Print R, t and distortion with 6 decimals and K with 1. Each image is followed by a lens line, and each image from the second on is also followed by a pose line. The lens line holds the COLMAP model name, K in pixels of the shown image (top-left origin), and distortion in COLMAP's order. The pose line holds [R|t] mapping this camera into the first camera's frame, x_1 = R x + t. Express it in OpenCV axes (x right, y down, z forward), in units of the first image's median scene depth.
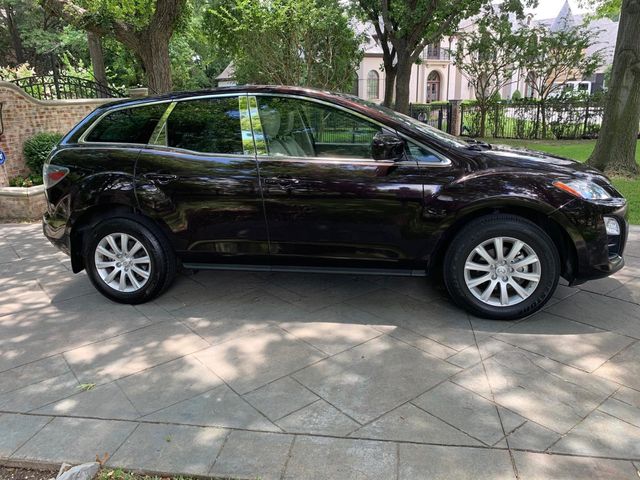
lens RADIAL K [[485.9, 0, 320.0], [0, 485.9, 240.0], [0, 0, 1]] dist [-0.000599, 0.000822]
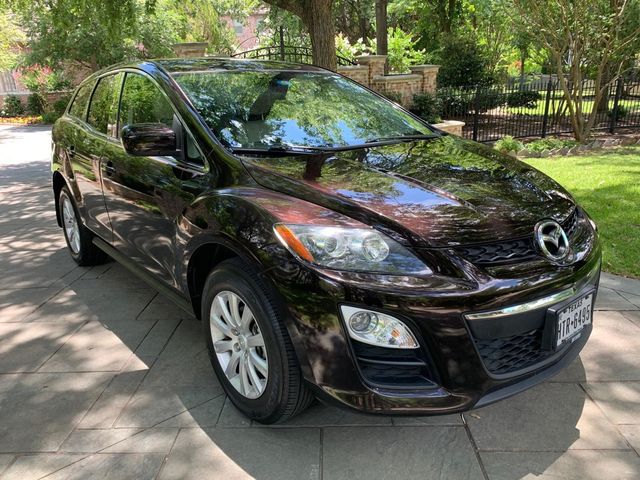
lens RADIAL K [[485.9, 0, 320.0], [0, 485.9, 240.0], [0, 0, 1]] dist [-0.000599, 0.000822]
pose [[0.788866, 0.190884, -0.584169, 0.828621], [-0.150460, 0.981601, 0.117567, -0.169027], [0.595863, -0.004851, 0.803072, 0.543573]]
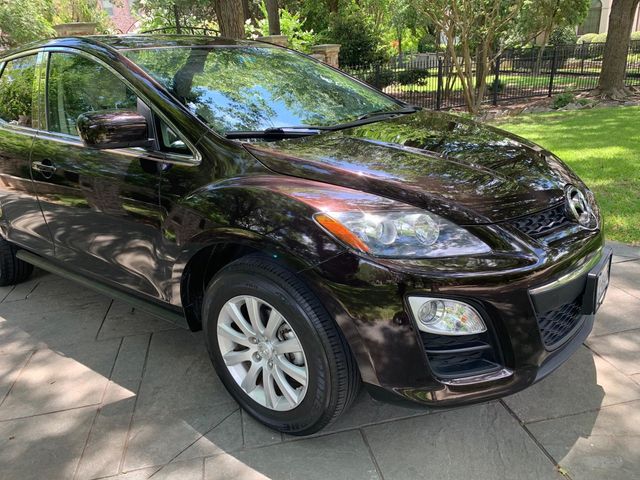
lens RADIAL K [[485.9, 0, 320.0], [0, 485.9, 240.0], [0, 0, 1]] dist [-0.000599, 0.000822]
pose [[0.906838, 0.122492, -0.403287, 0.665389], [-0.078378, 0.989157, 0.124198, -0.149129], [0.414127, -0.081019, 0.906606, 0.515403]]
